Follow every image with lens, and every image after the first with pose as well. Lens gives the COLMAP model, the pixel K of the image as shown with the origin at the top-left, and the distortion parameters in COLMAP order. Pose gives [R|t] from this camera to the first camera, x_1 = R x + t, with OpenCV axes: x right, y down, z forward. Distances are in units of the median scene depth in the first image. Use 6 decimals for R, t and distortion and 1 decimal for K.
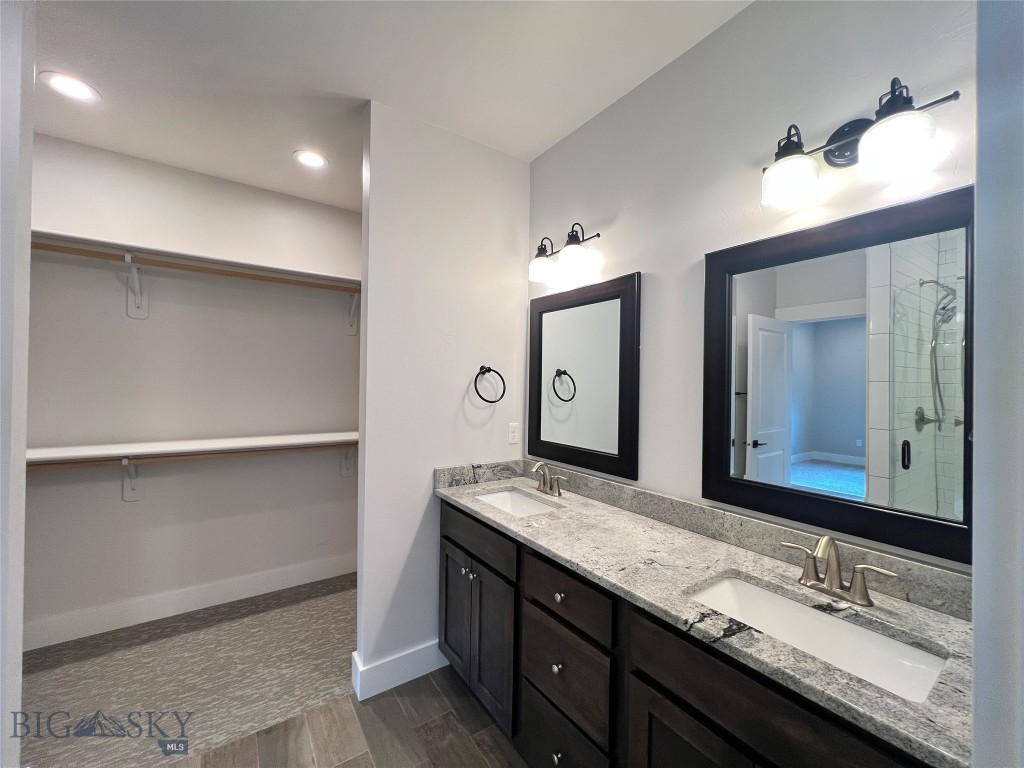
lens RADIAL K [[409.7, 0, 505.2], [0, 409.7, 382.0], [0, 0, 1]] dist [0.001176, 0.000113]
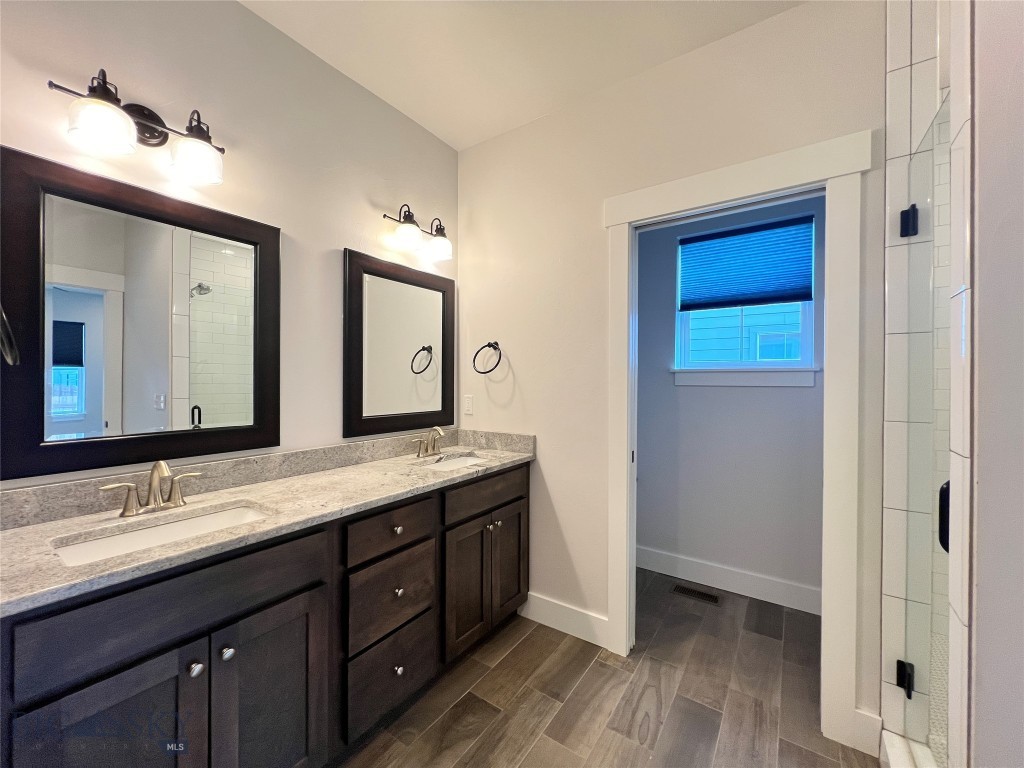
lens RADIAL K [[409.7, 0, 506.1], [0, 409.7, 381.0], [0, 0, 1]] dist [0.001176, 0.000113]
pose [[-0.352261, -0.012174, 0.935823, -0.812711], [-0.008099, 0.999918, 0.009960, 0.079969], [-0.935867, -0.004070, -0.352330, 0.893962]]
